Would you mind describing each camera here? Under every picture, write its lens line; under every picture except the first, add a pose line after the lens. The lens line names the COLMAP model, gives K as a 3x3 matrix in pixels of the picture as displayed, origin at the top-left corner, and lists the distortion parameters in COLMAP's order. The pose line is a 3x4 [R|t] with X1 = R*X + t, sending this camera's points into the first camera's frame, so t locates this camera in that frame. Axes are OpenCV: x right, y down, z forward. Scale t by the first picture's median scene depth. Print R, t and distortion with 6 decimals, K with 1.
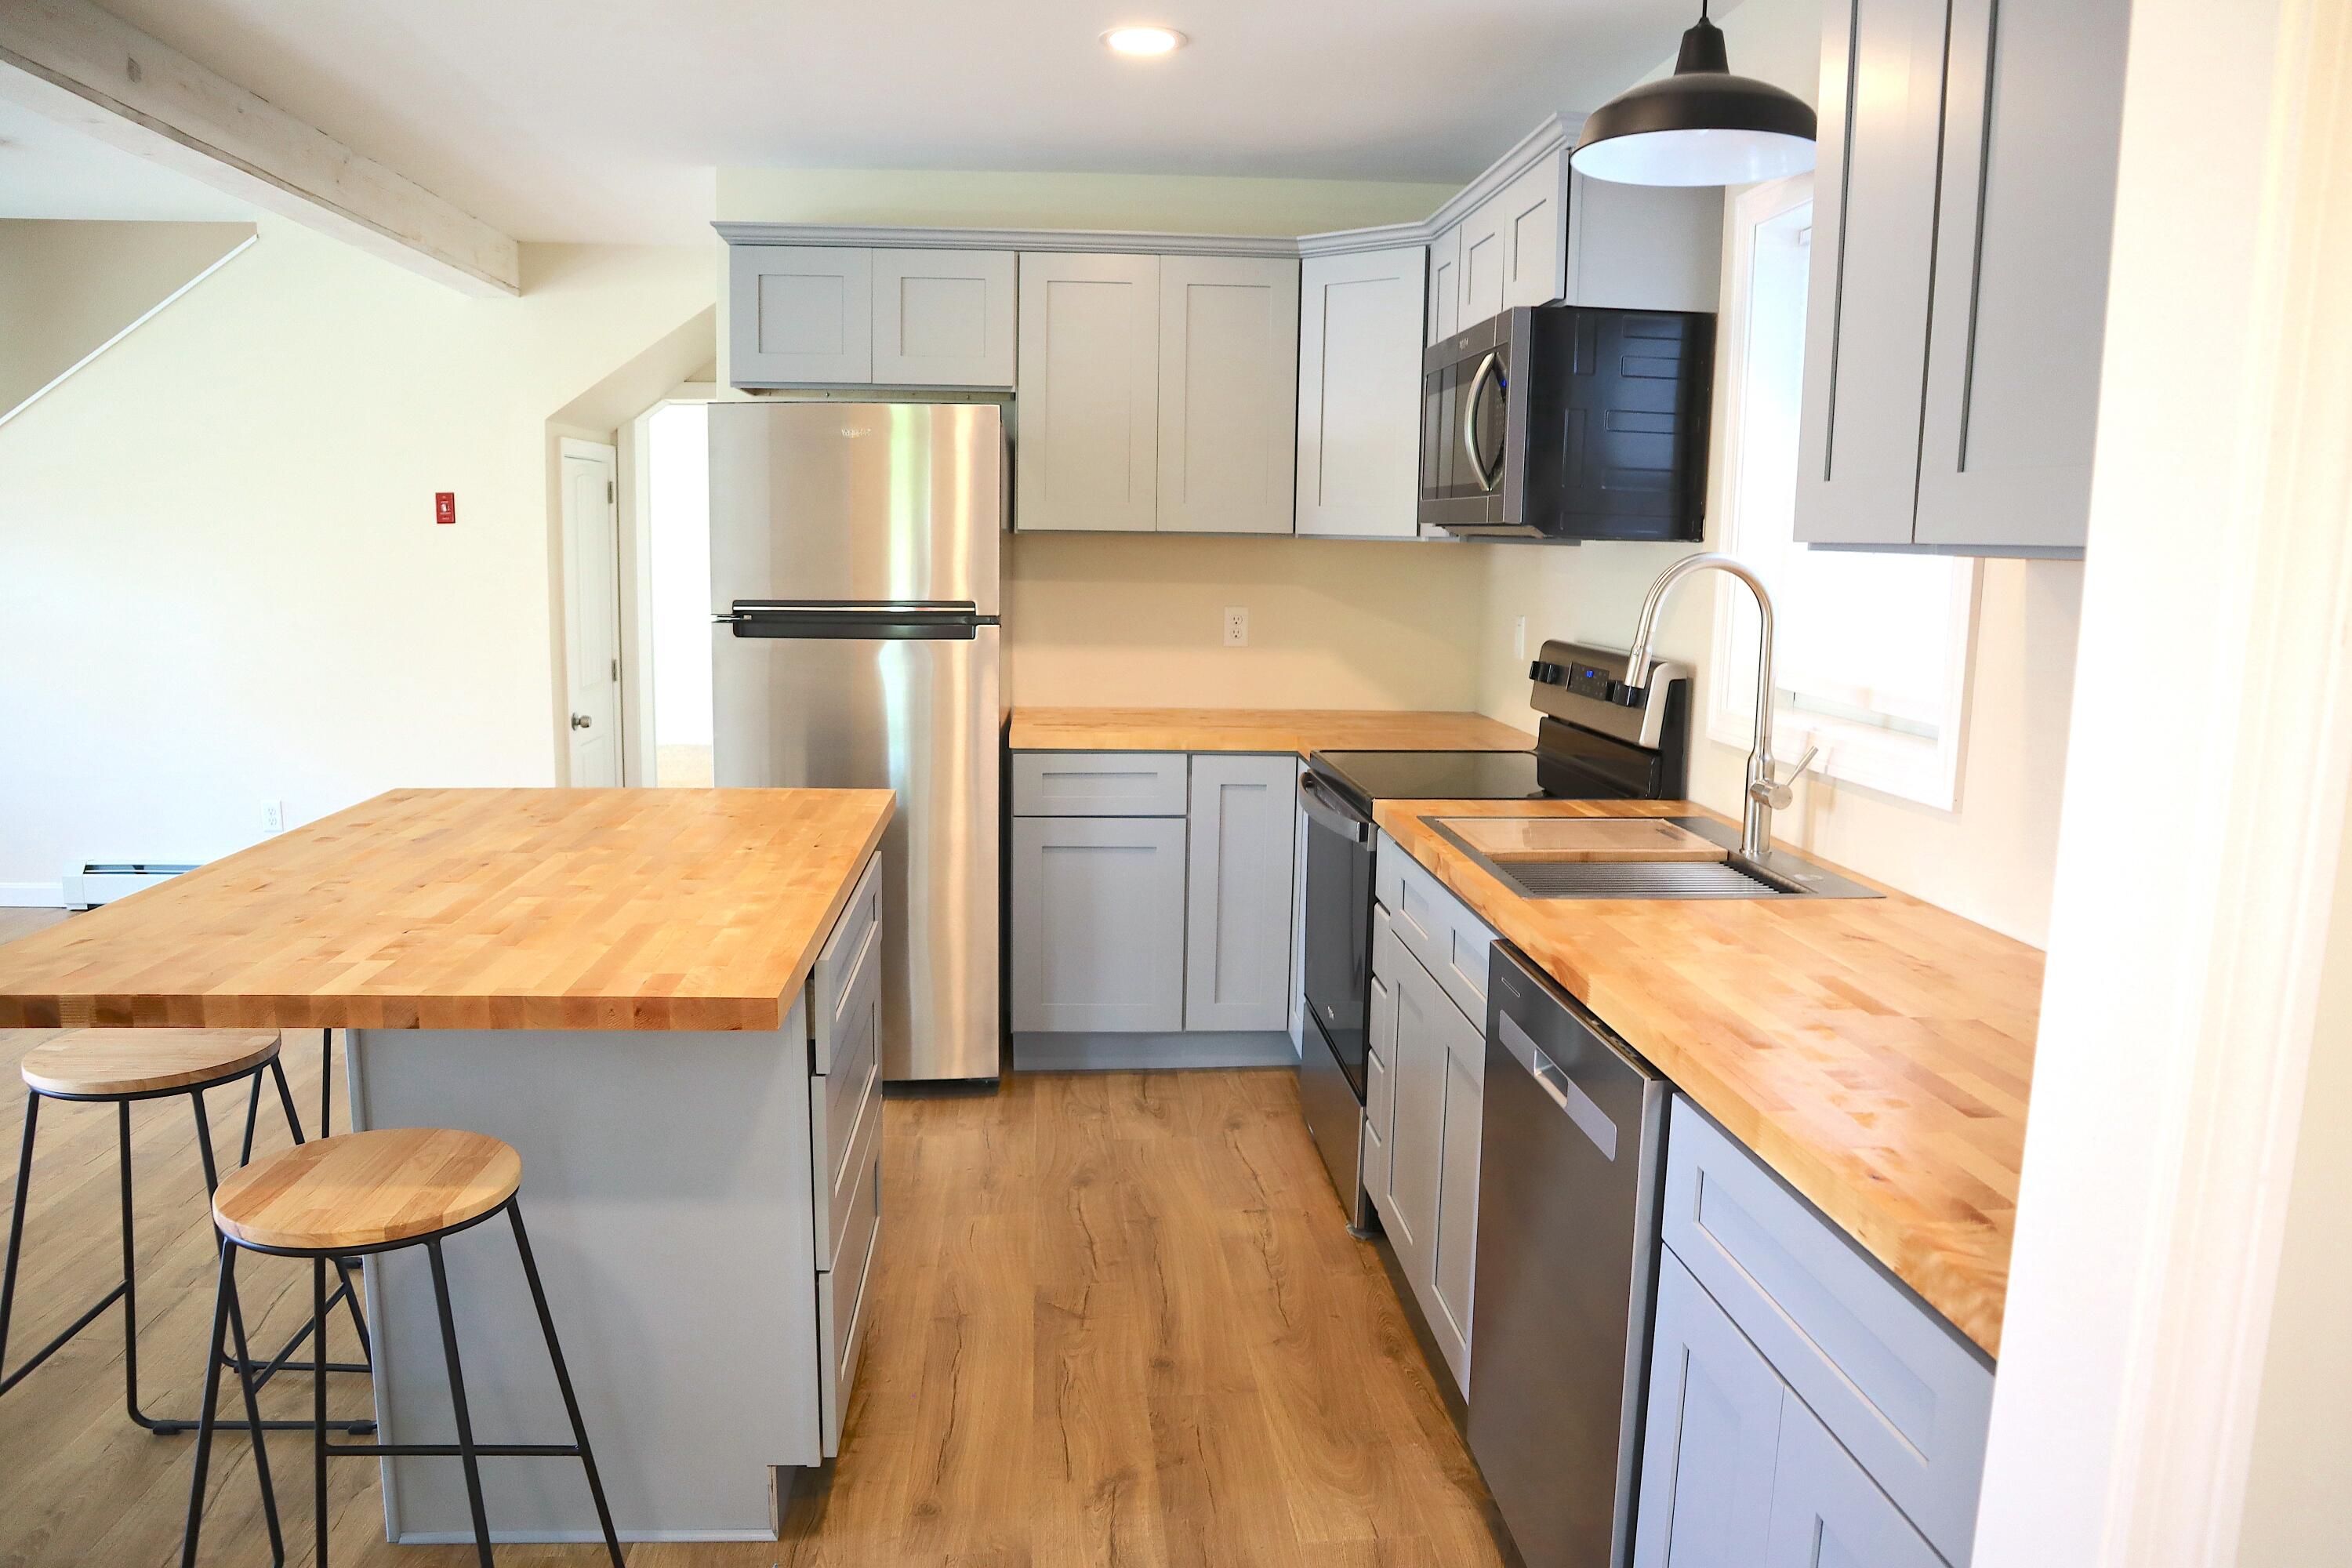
lens RADIAL K [[1678.5, 0, 1172.5], [0, 1678.5, 794.0], [0, 0, 1]] dist [-0.085643, 0.053119]
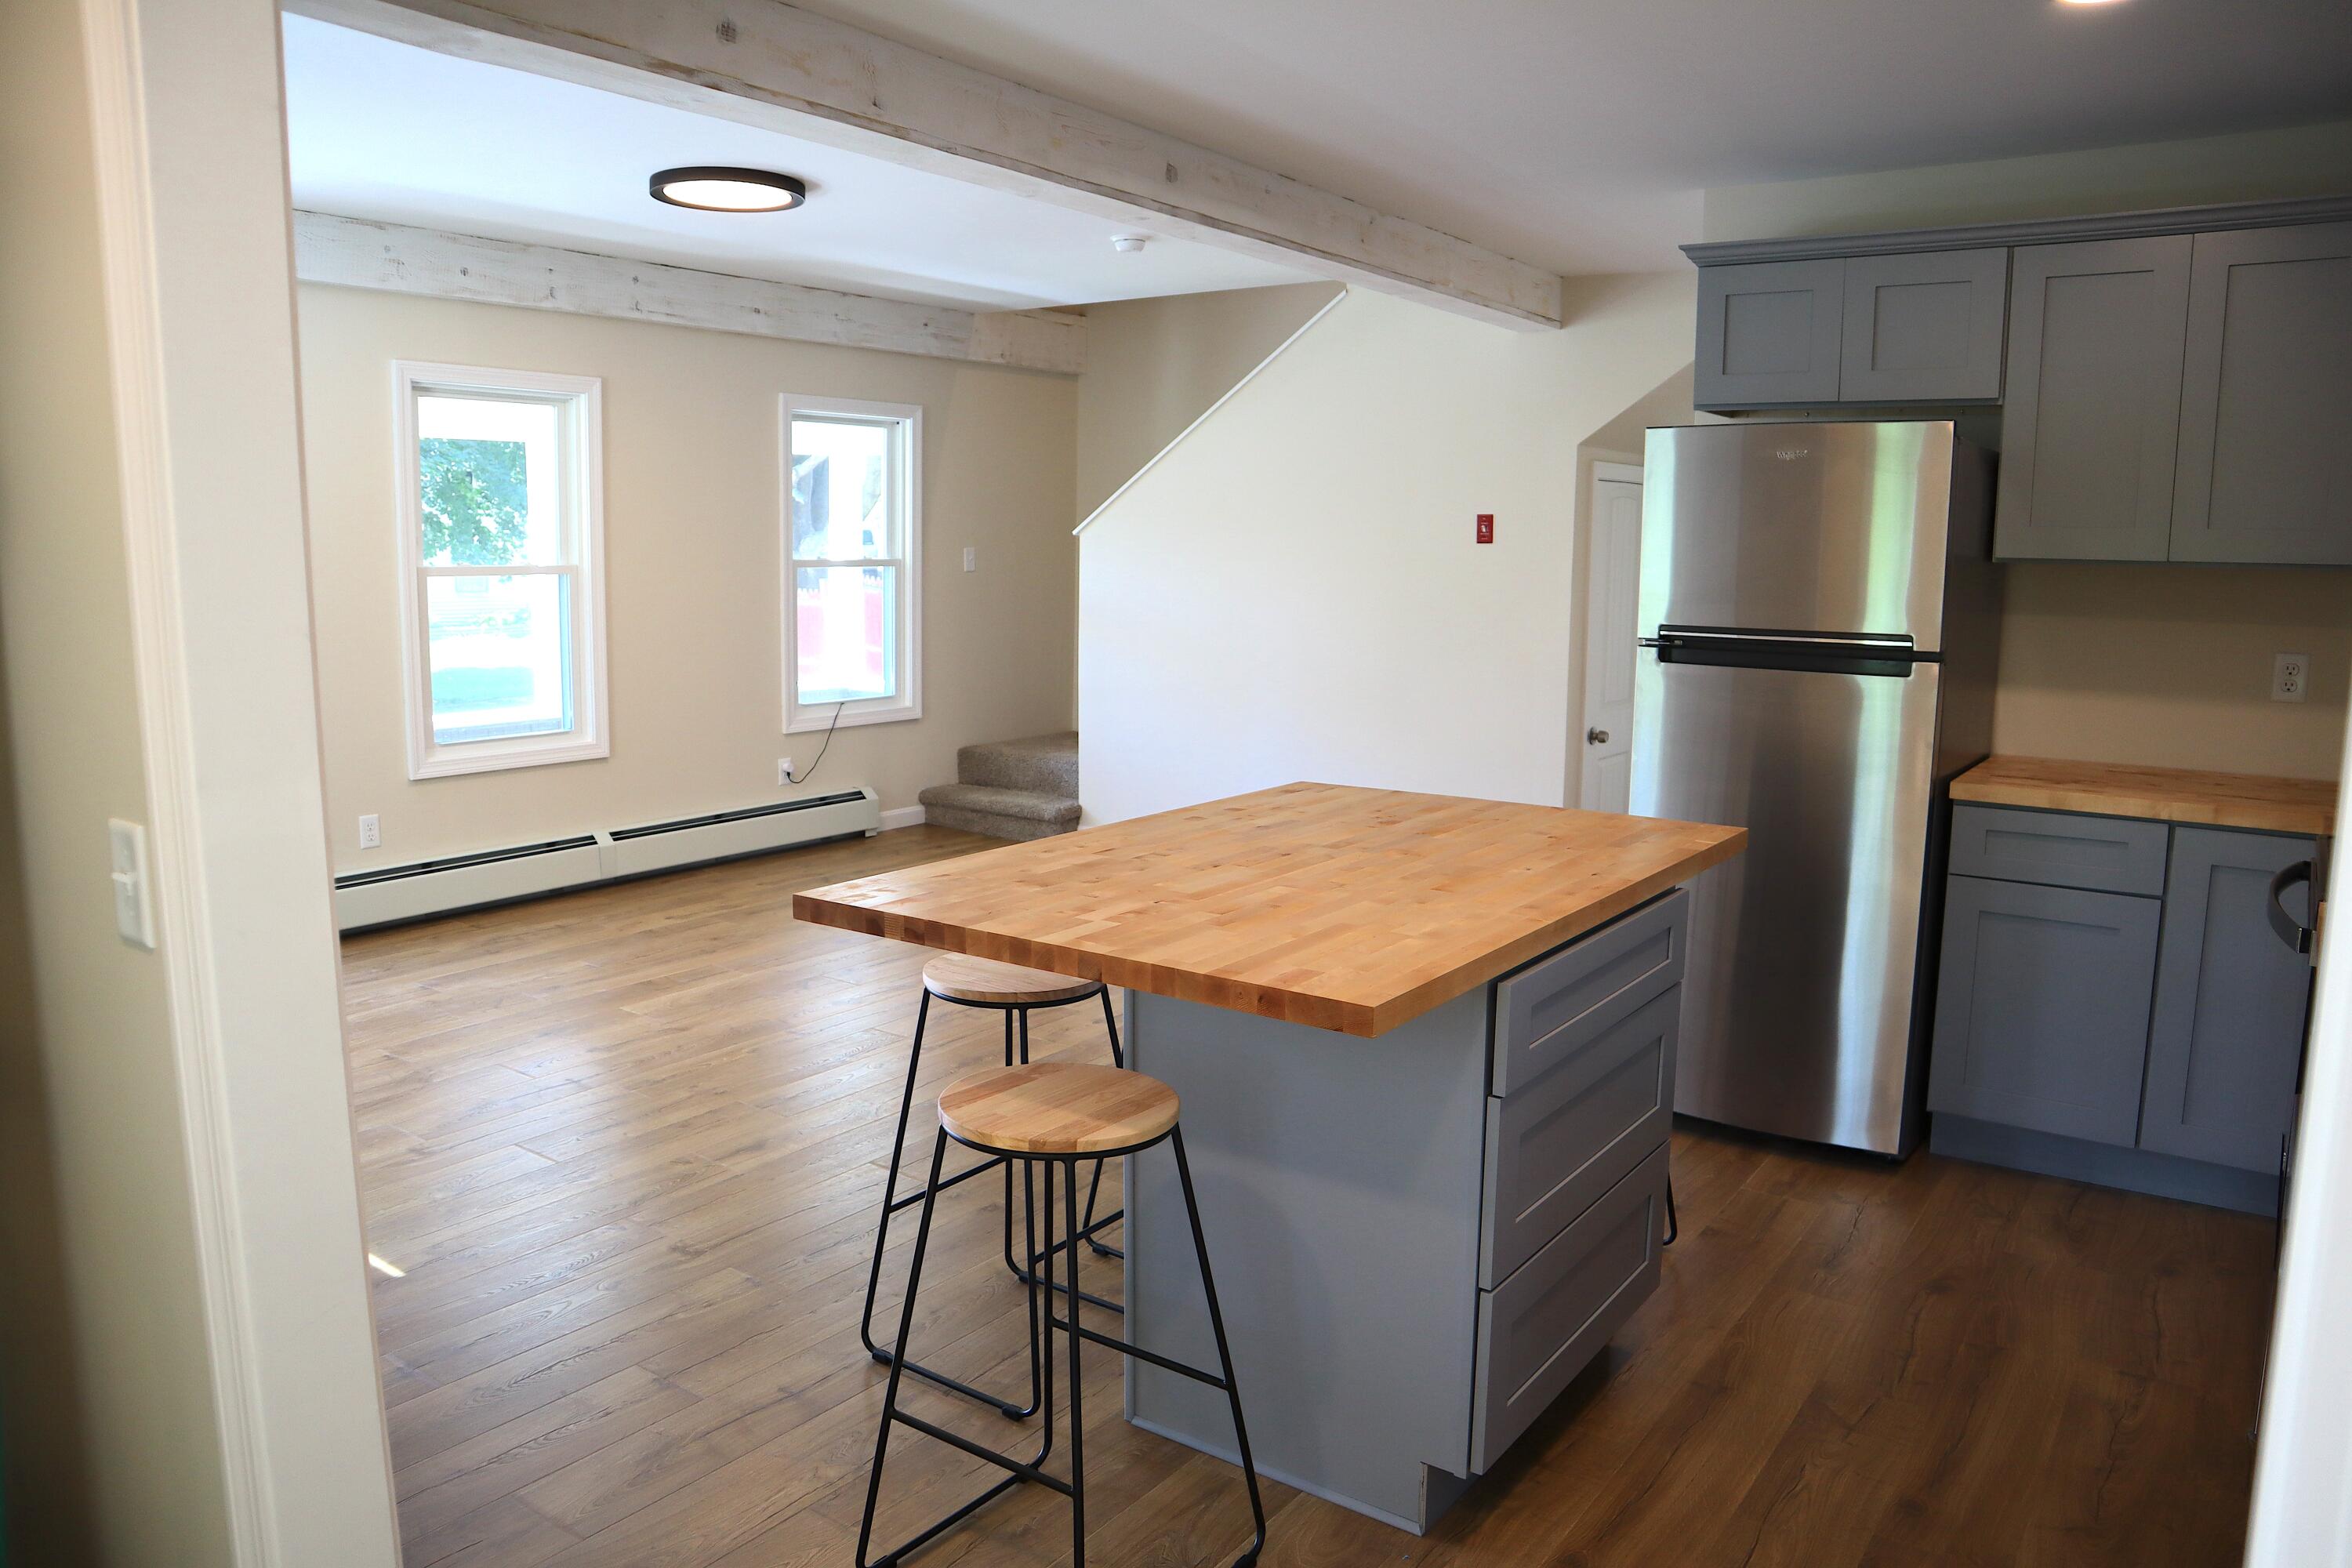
lens RADIAL K [[1678.5, 0, 1163.5], [0, 1678.5, 793.4], [0, 0, 1]] dist [-0.085643, 0.053119]
pose [[0.771522, 0.089783, -0.629836, 0.145776], [-0.096385, 0.995060, 0.023779, -0.011156], [0.628859, 0.042361, 0.776364, 0.044931]]
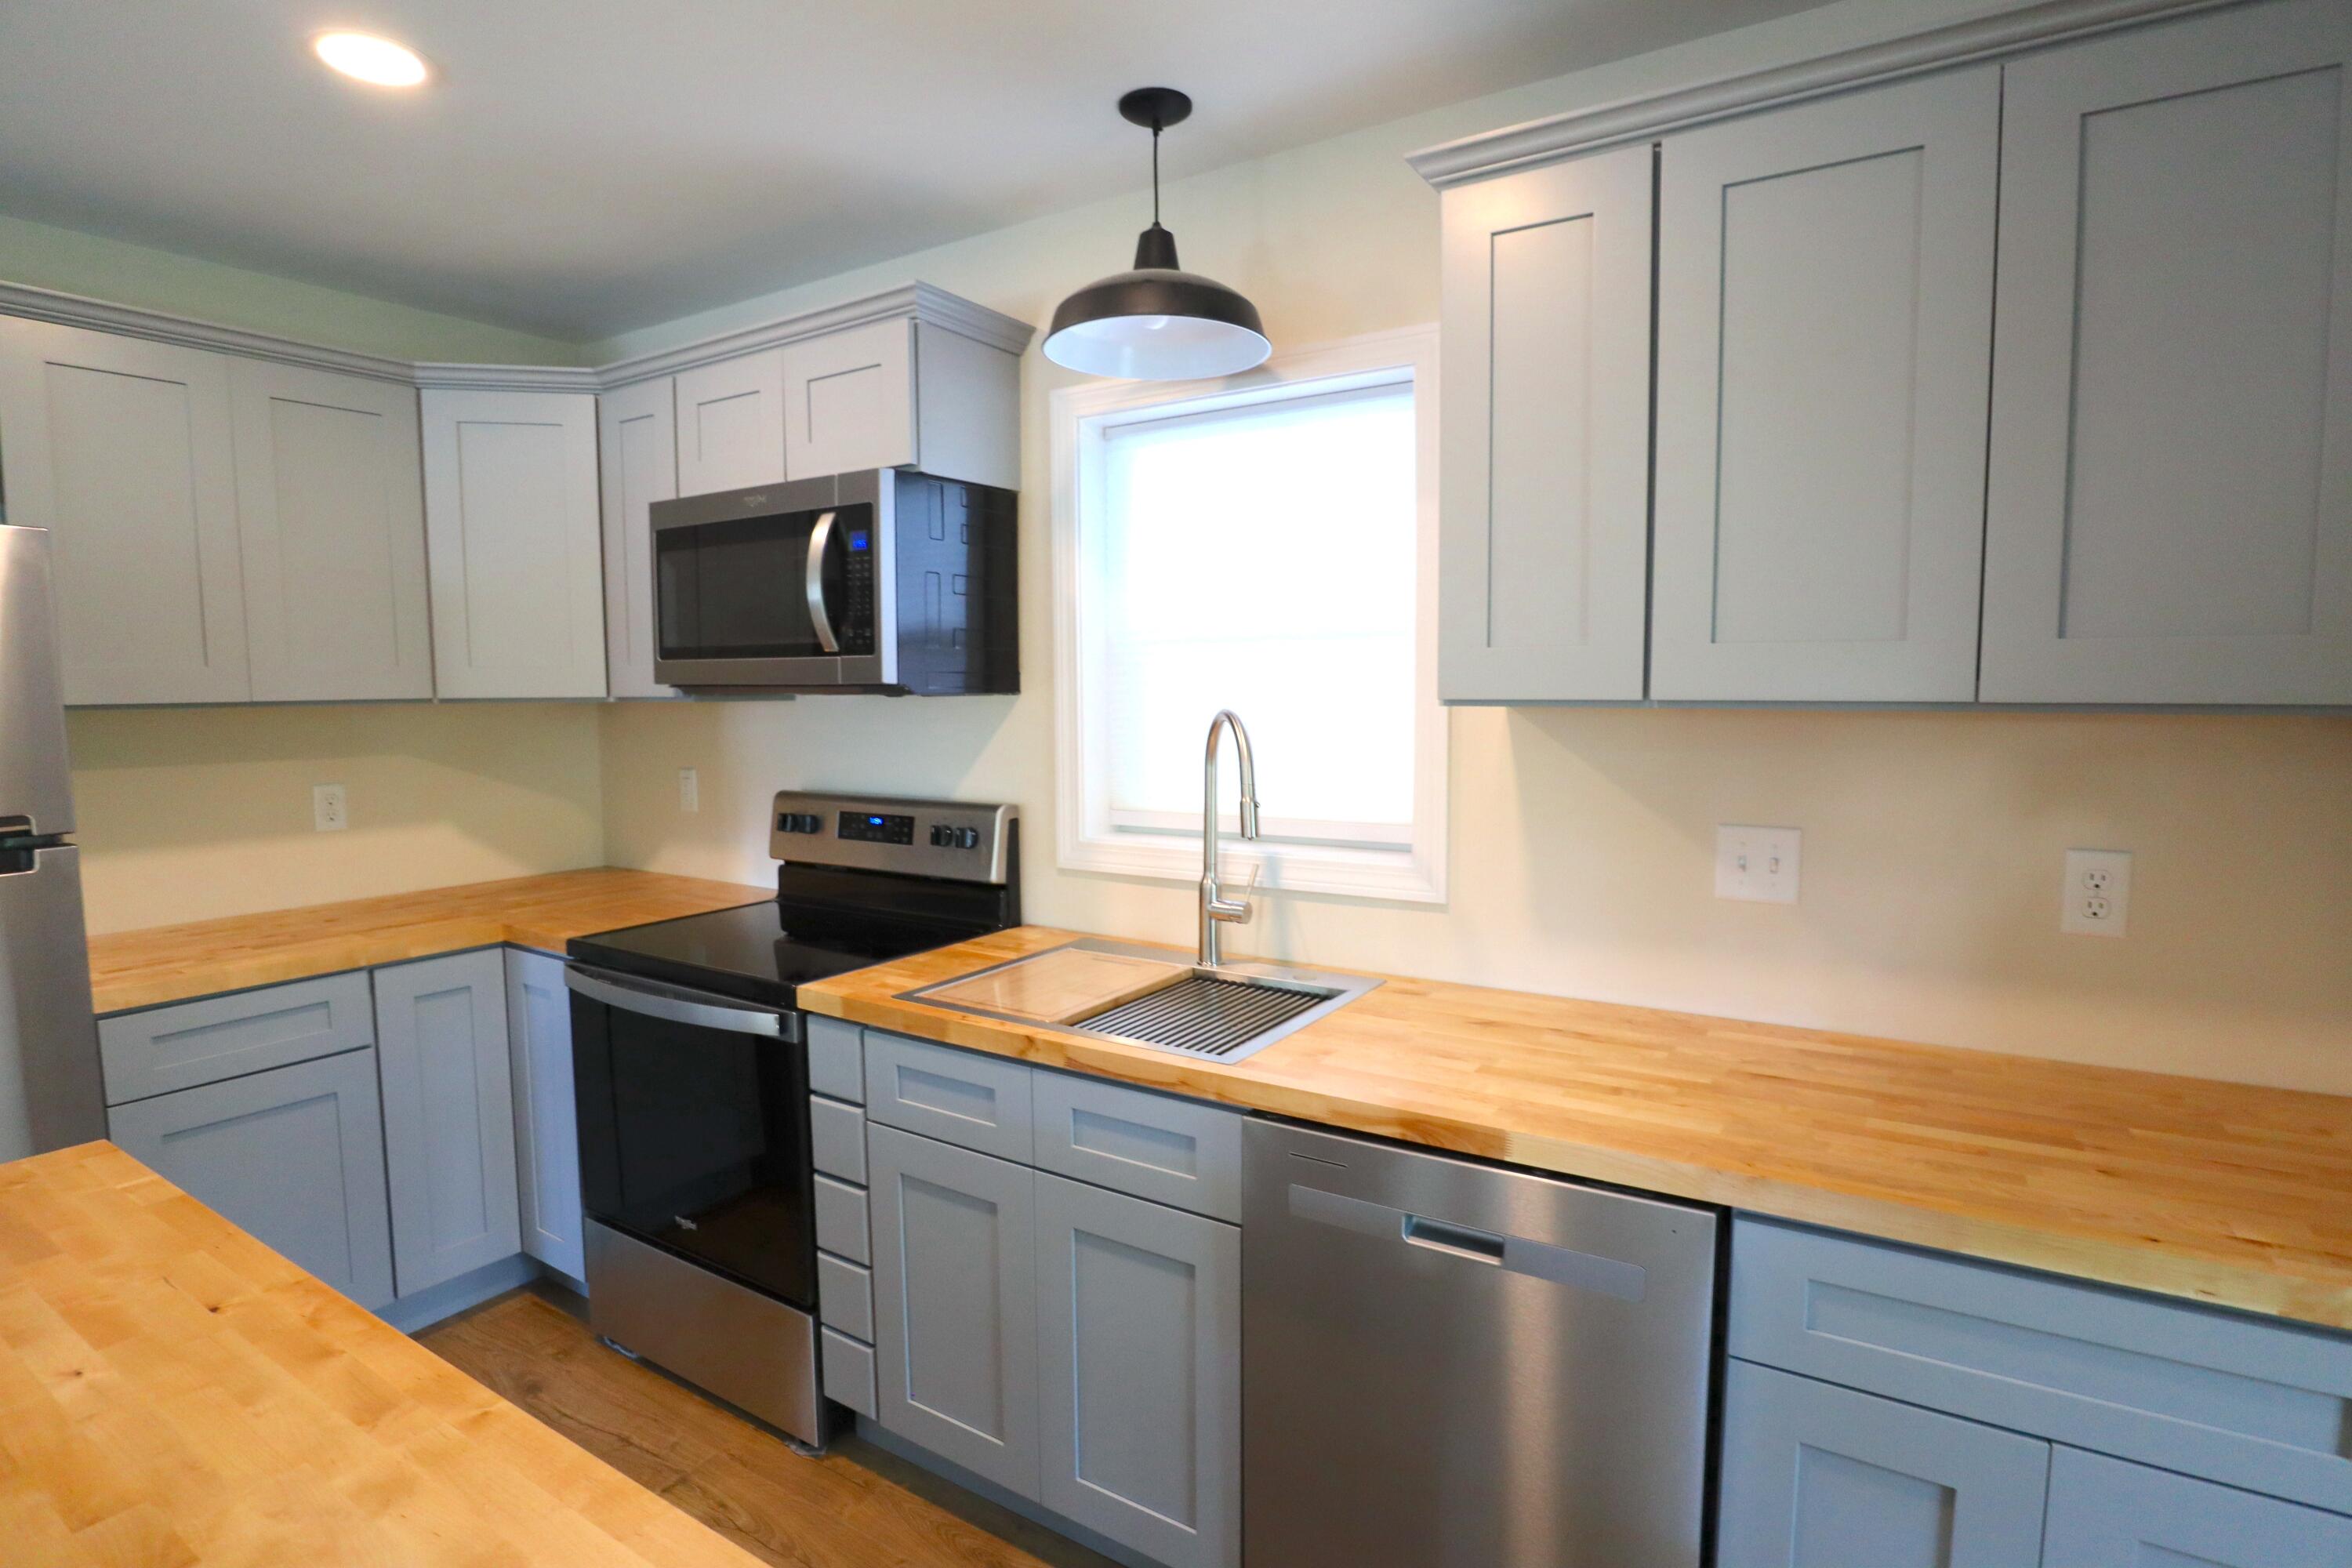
lens RADIAL K [[1186.6, 0, 1188.5], [0, 1186.6, 801.3], [0, 0, 1]] dist [-0.029010, -0.000074]
pose [[0.595644, -0.099390, 0.797076, -0.213799], [0.136982, 0.990348, 0.021125, -0.067307], [-0.791482, 0.096602, 0.603509, 0.354044]]
